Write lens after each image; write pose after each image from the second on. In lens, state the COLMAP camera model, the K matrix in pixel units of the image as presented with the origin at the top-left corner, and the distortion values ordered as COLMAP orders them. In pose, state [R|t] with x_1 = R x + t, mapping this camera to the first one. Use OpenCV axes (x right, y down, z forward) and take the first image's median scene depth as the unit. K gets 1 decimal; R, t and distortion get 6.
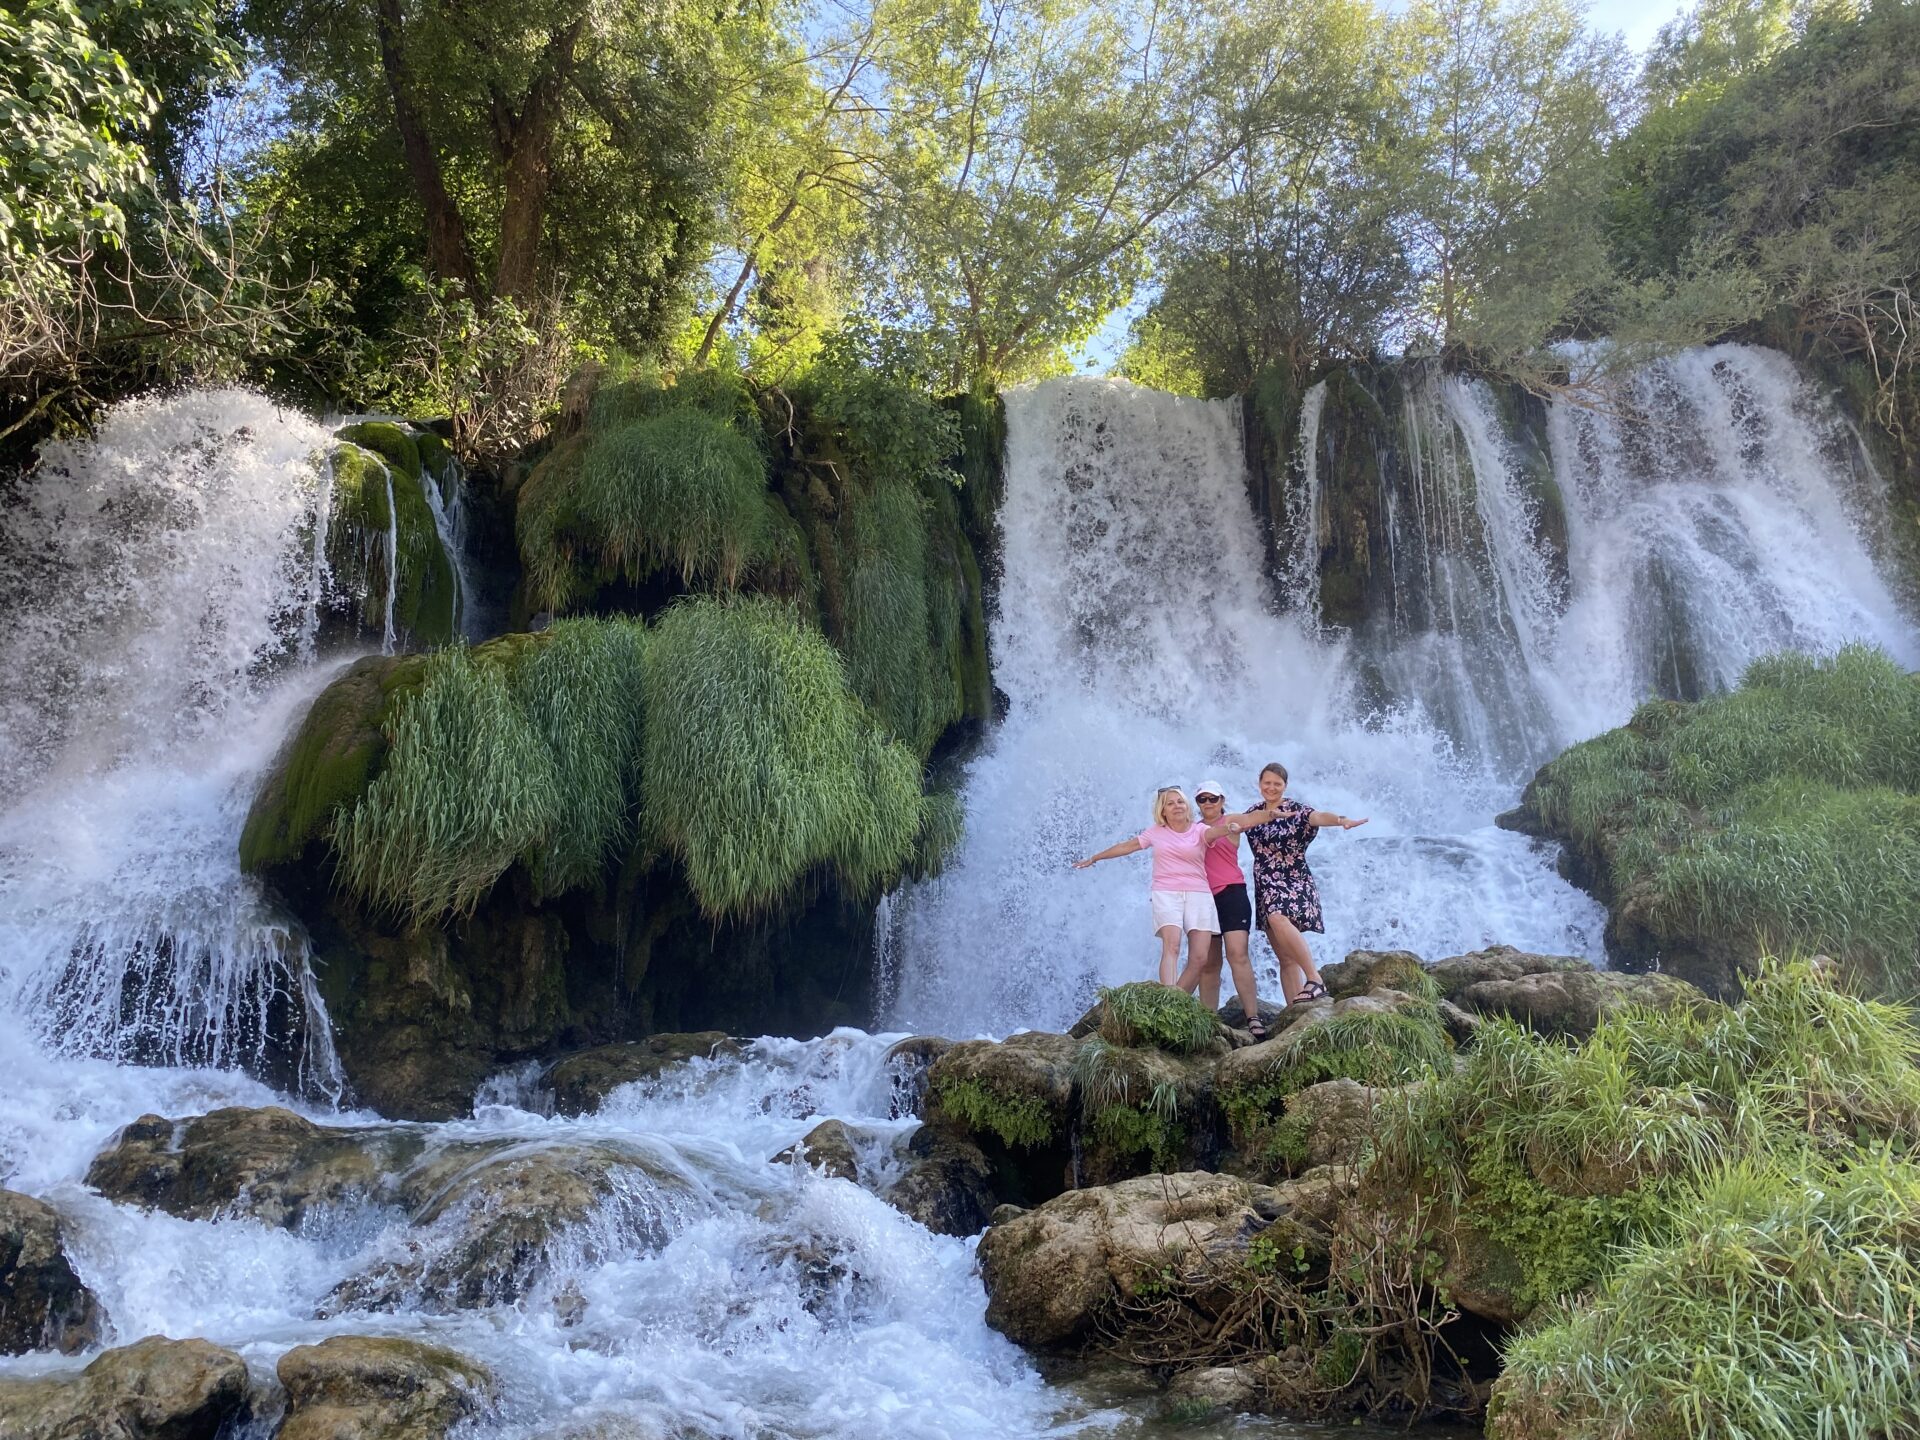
lens RADIAL K [[1407.4, 0, 885.9], [0, 1407.4, 783.7], [0, 0, 1]] dist [-0.002396, -0.001202]
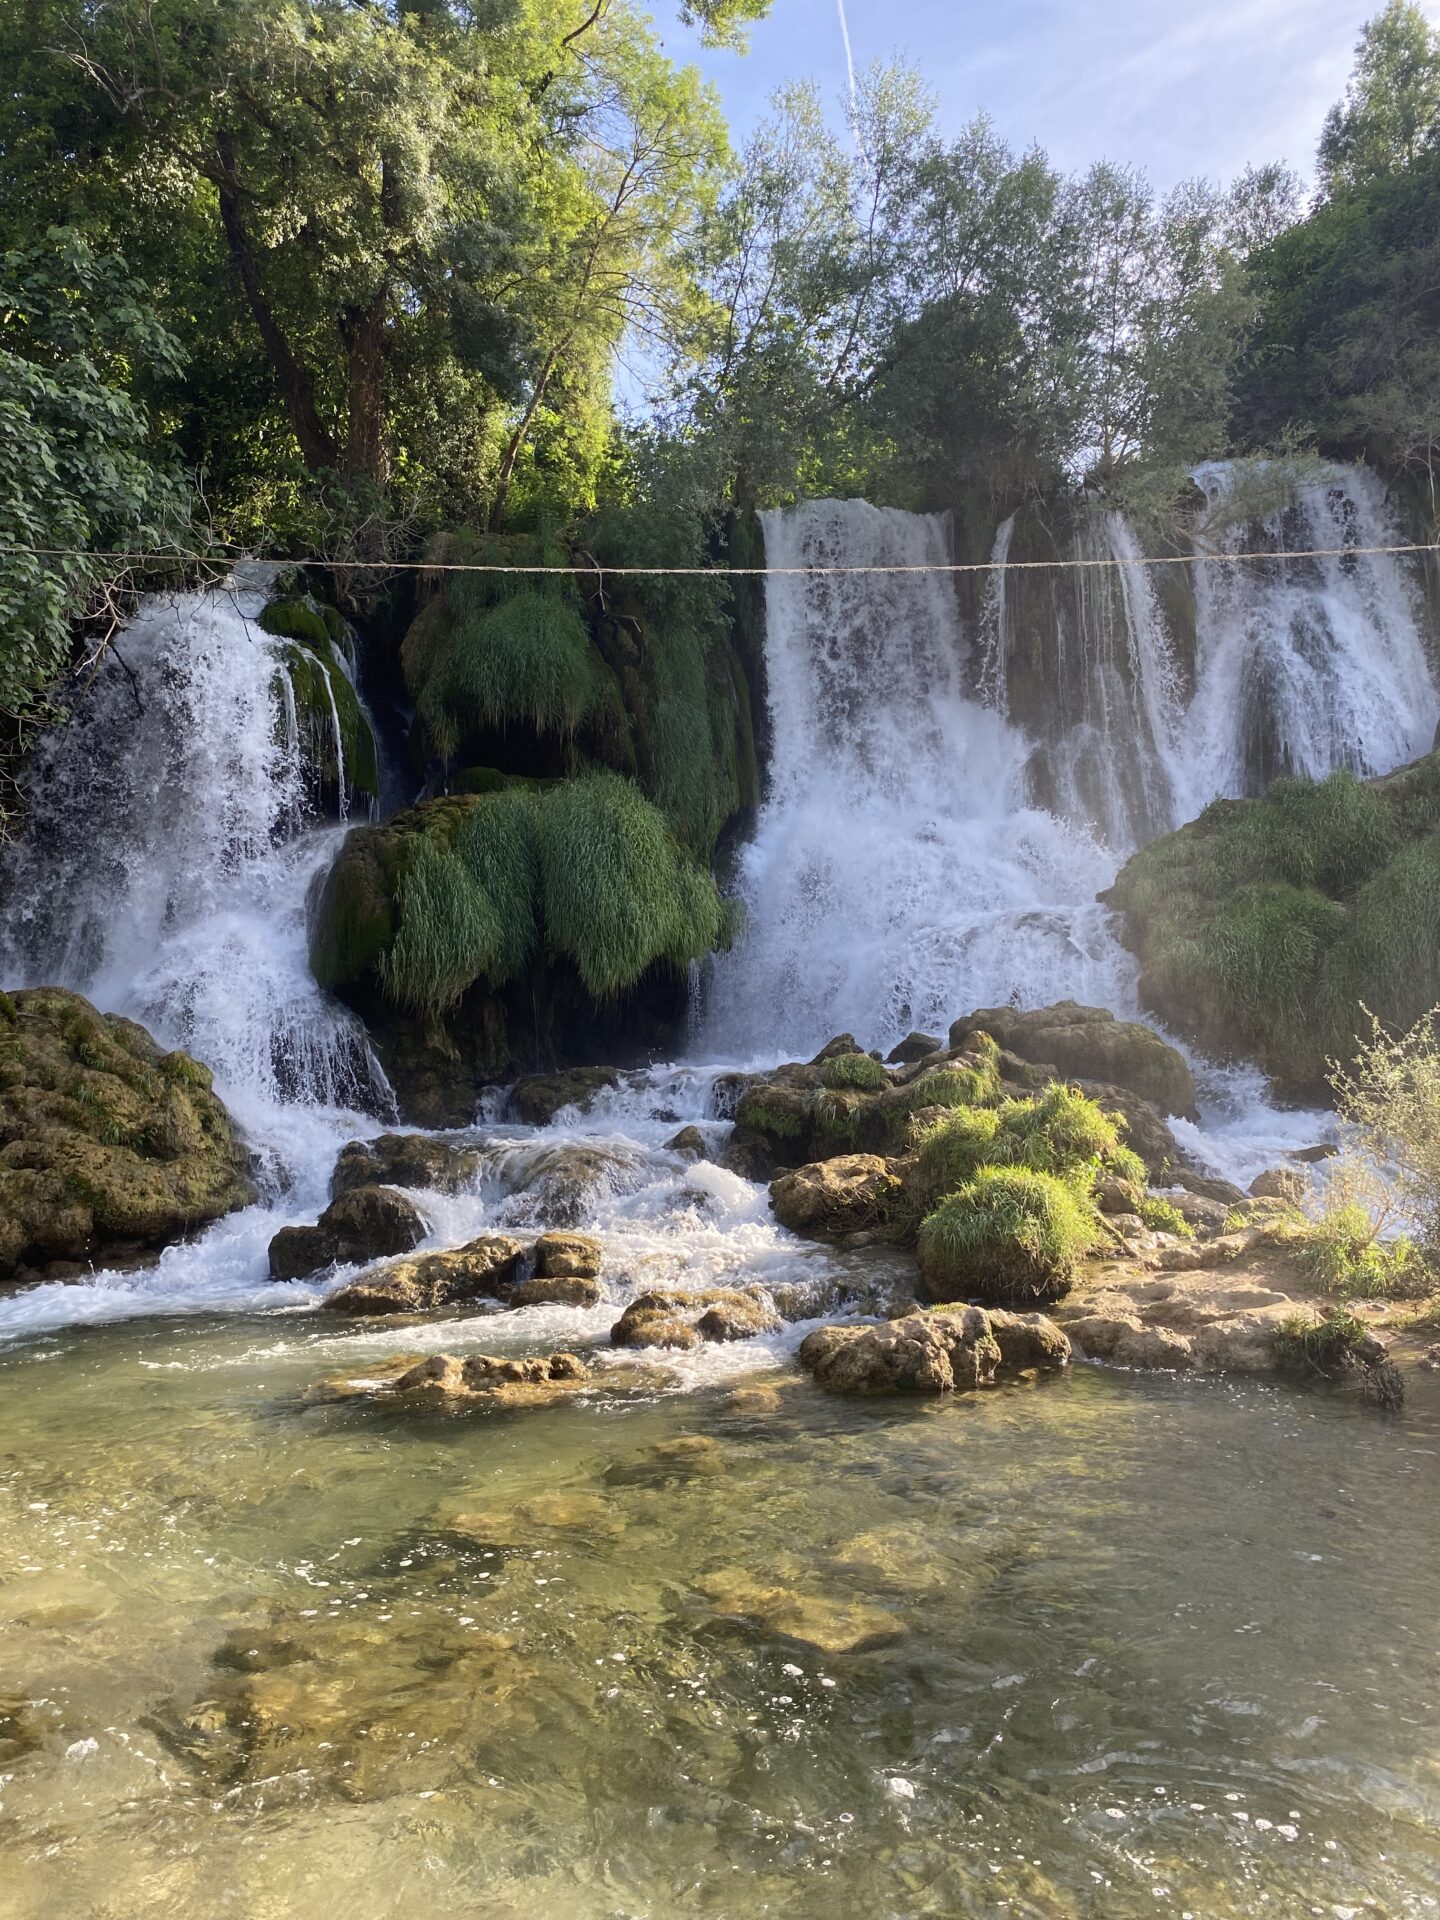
lens RADIAL K [[1407.4, 0, 667.1], [0, 1407.4, 962.3], [0, 0, 1]] dist [-0.002396, -0.001202]
pose [[0.999257, -0.037098, 0.010416, -0.049563], [0.034842, 0.985359, 0.166896, -0.191111], [-0.016455, -0.166409, 0.985919, -0.541611]]
